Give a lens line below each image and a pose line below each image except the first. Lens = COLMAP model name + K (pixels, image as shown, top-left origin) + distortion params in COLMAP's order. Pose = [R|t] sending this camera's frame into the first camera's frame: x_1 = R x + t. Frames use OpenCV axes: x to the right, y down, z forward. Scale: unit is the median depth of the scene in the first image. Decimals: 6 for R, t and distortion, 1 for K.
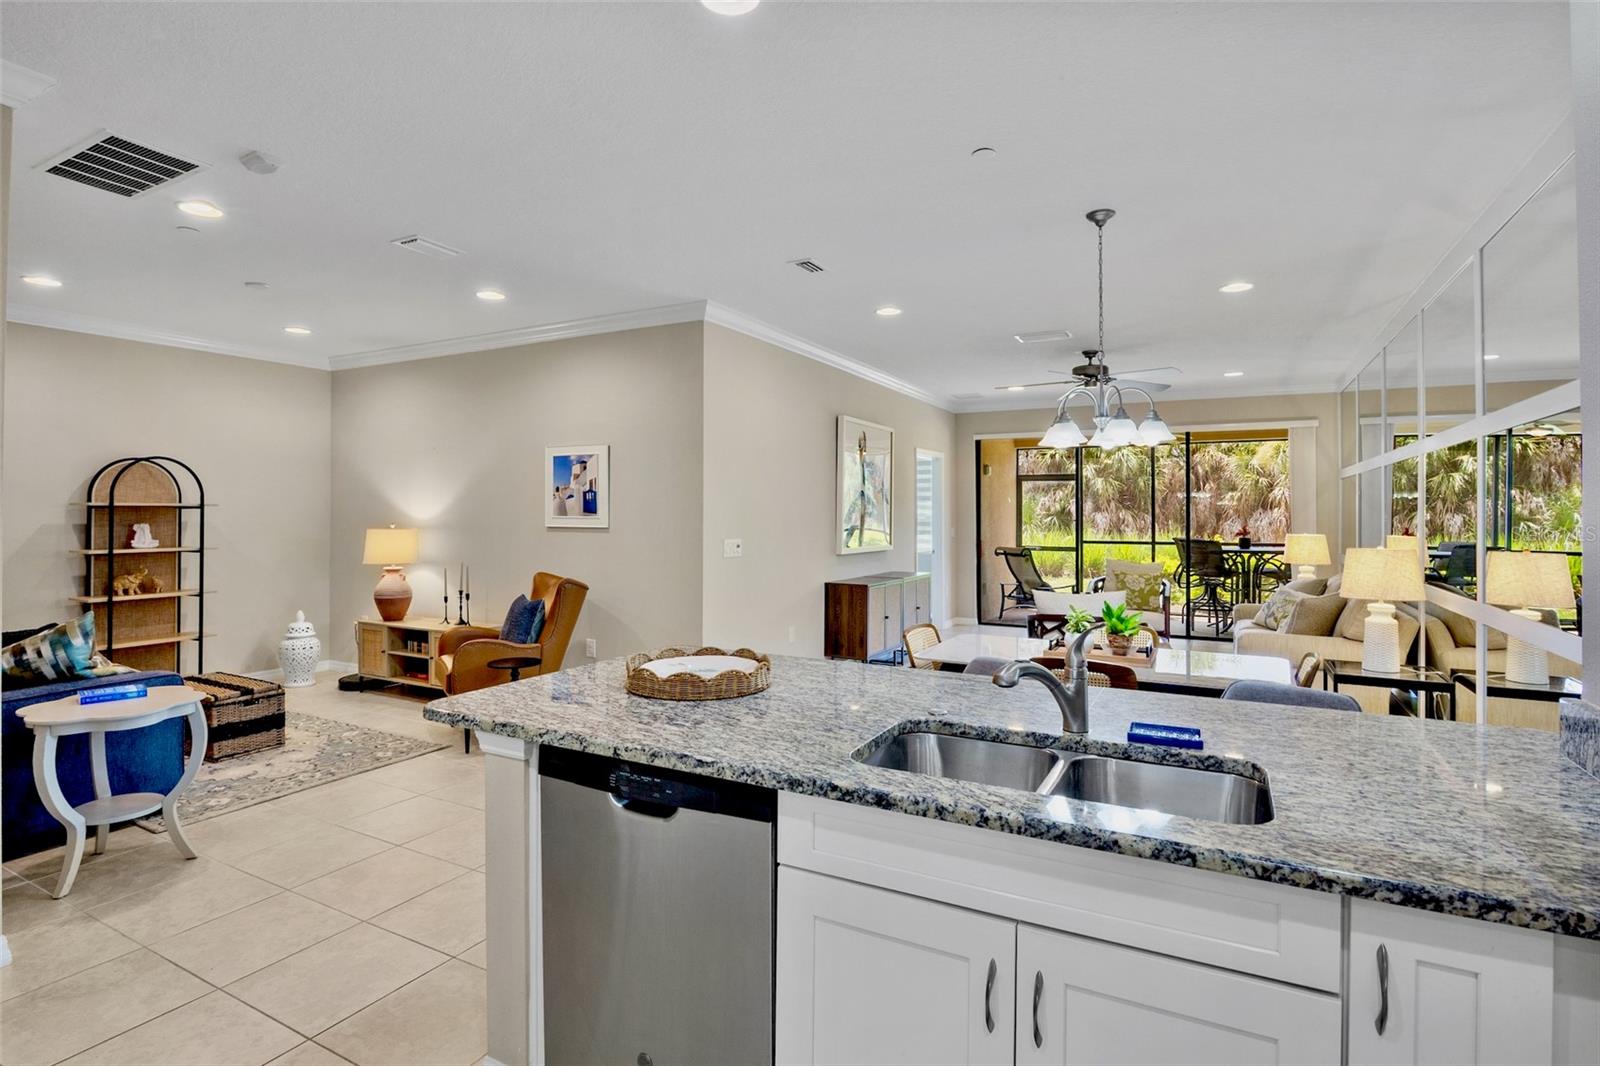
lens RADIAL K [[794.6, 0, 794.5], [0, 794.6, 507.9], [0, 0, 1]] dist [-0.021215, -0.001452]
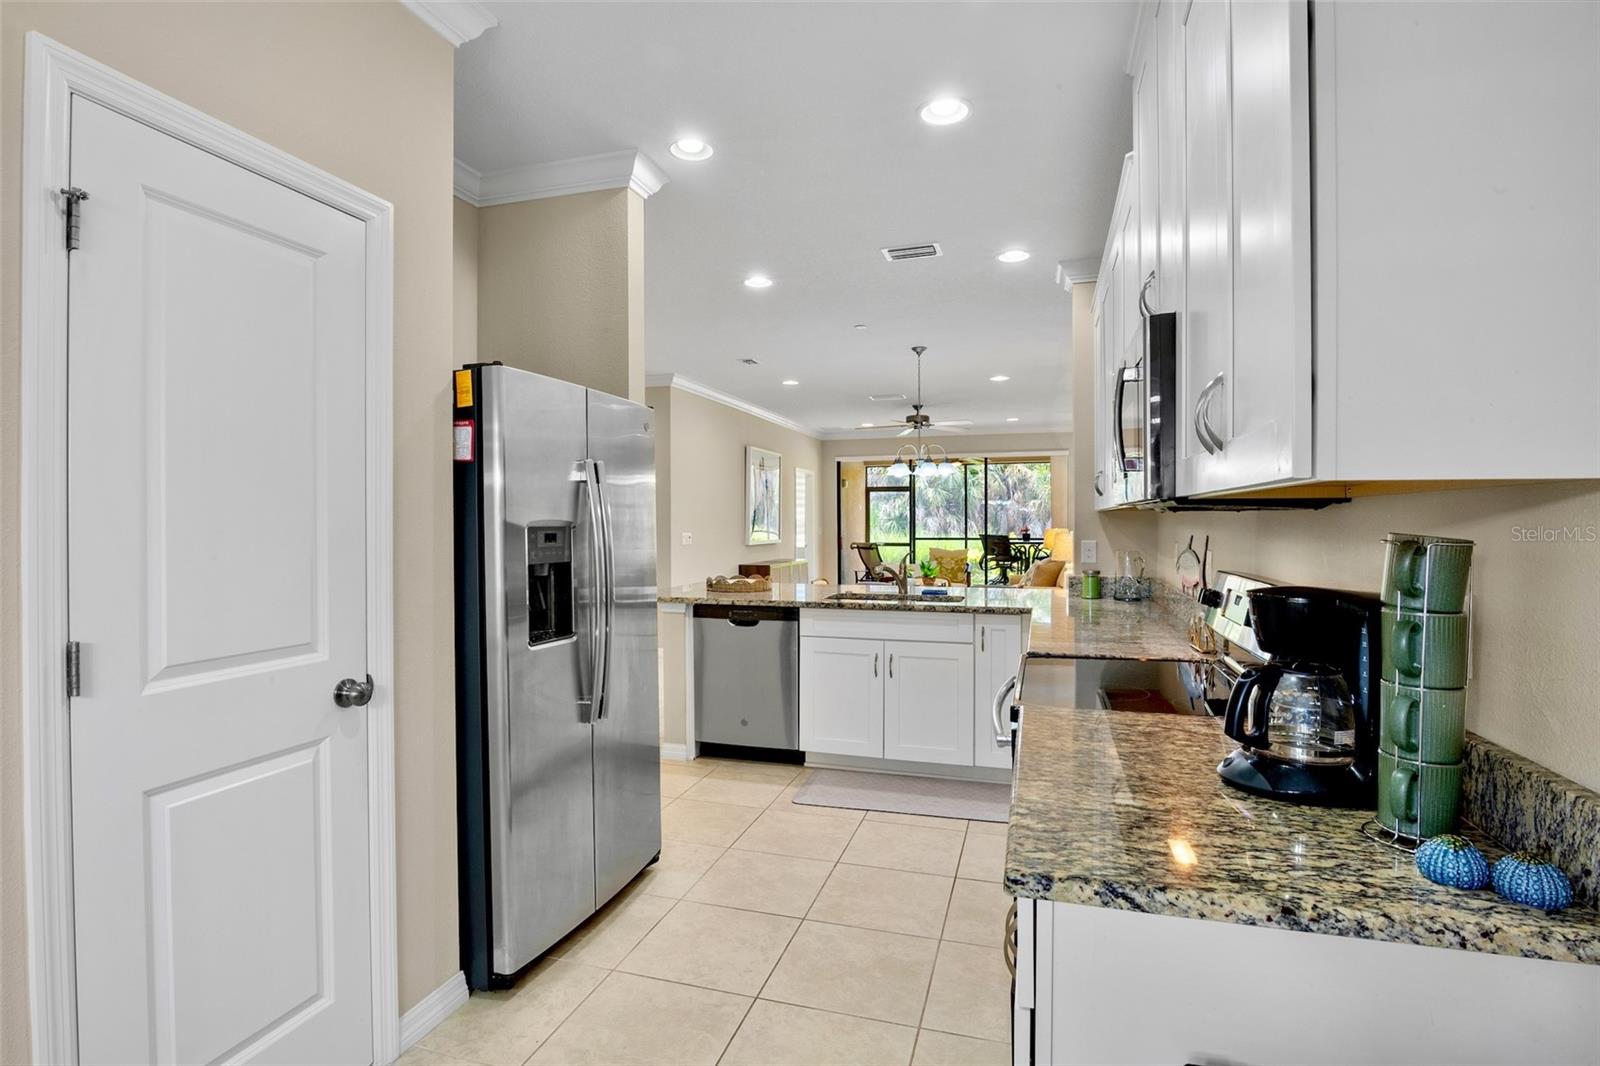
lens RADIAL K [[794.6, 0, 808.9], [0, 794.6, 541.1], [0, 0, 1]] dist [-0.021215, -0.001452]
pose [[0.977911, -0.011341, 0.208714, -0.160425], [0.004725, 0.999471, 0.032167, 0.008313], [-0.208969, -0.030471, 0.977448, -0.484421]]
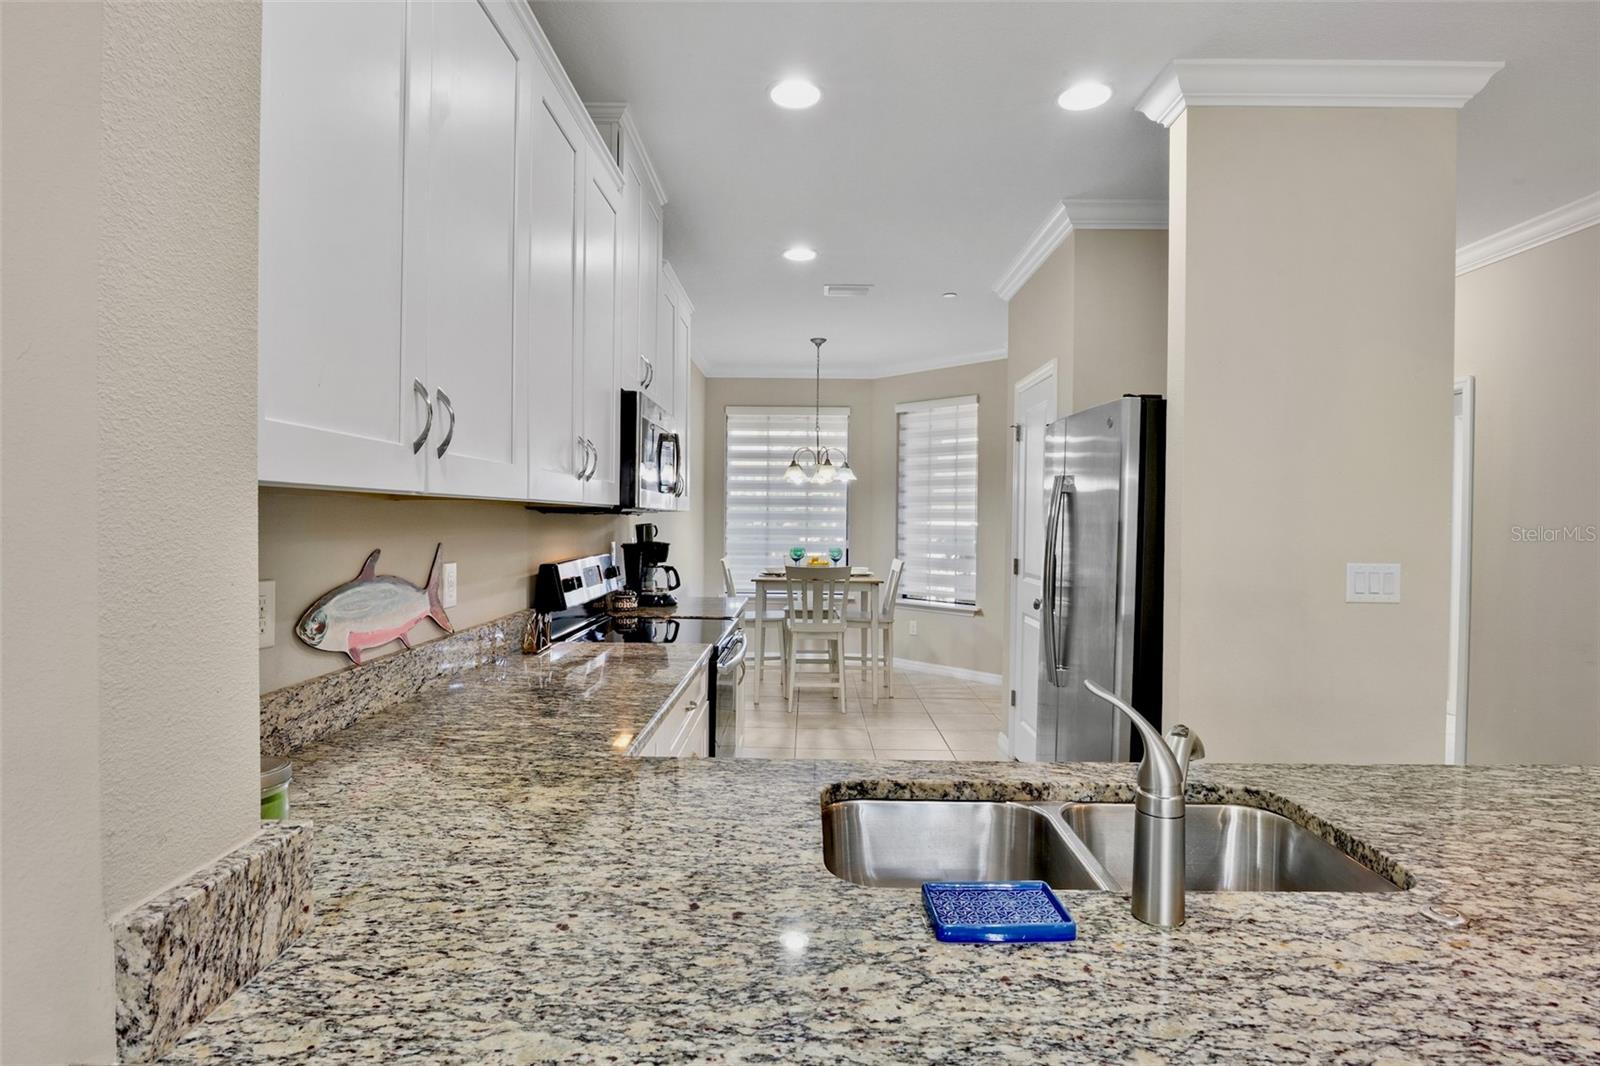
lens RADIAL K [[794.6, 0, 793.0], [0, 794.6, 528.2], [0, 0, 1]] dist [-0.021215, -0.001452]
pose [[-0.889354, -0.005239, -0.457189, 0.239316], [-0.009071, 0.999940, 0.006187, 0.011269], [0.457129, 0.009650, -0.889348, 0.406227]]
